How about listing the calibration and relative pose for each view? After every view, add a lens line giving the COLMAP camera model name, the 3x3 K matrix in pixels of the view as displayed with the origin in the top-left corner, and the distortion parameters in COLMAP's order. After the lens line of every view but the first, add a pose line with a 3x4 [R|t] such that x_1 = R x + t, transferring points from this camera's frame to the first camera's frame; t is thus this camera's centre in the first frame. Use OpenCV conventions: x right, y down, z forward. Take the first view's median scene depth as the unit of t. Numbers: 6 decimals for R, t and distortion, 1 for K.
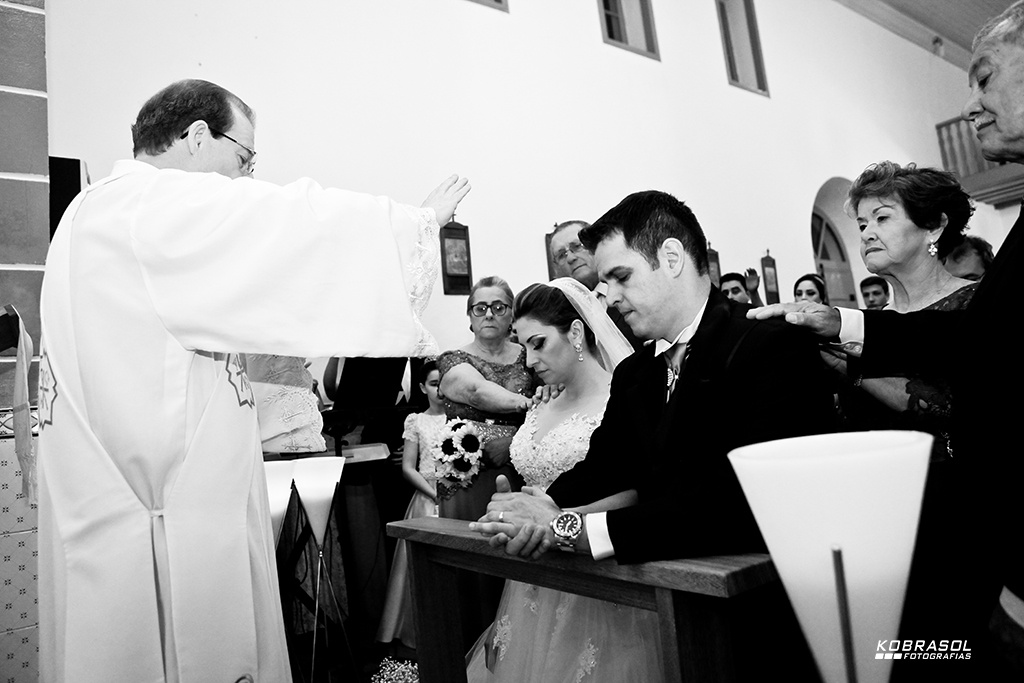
lens RADIAL K [[718.1, 0, 511.1], [0, 718.1, 328.6], [0, 0, 1]] dist [-0.125768, 0.098131]
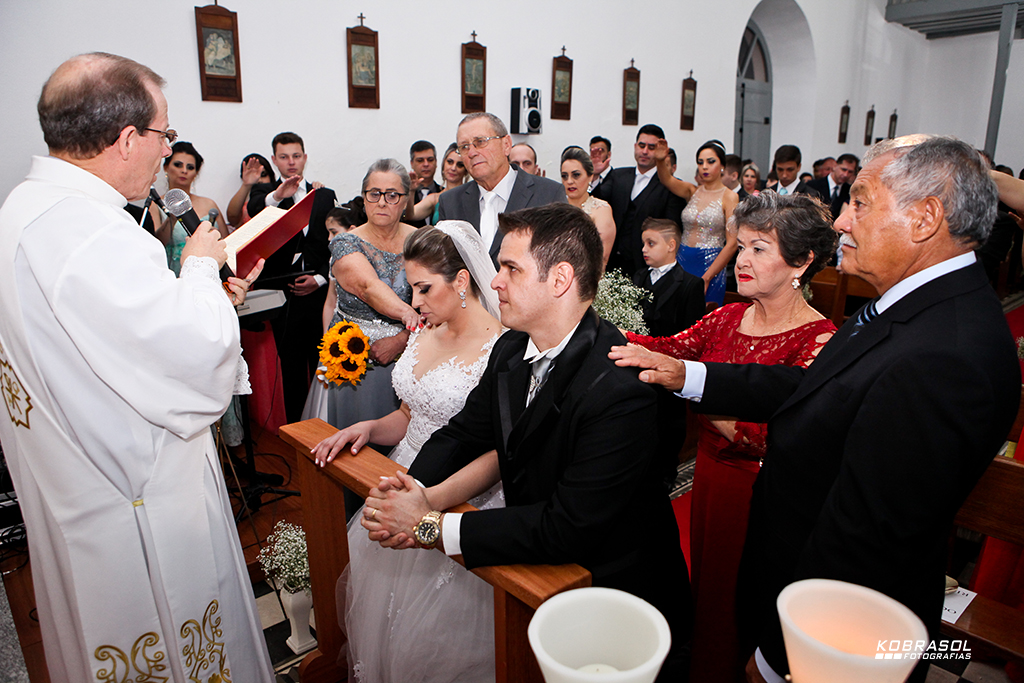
lens RADIAL K [[718.1, 0, 511.1], [0, 718.1, 328.6], [0, 0, 1]] dist [-0.125768, 0.098131]
pose [[0.988421, 0.062590, 0.138226, 0.019042], [-0.106642, 0.934583, 0.339386, -0.244431], [-0.107941, -0.350197, 0.930436, 0.008377]]
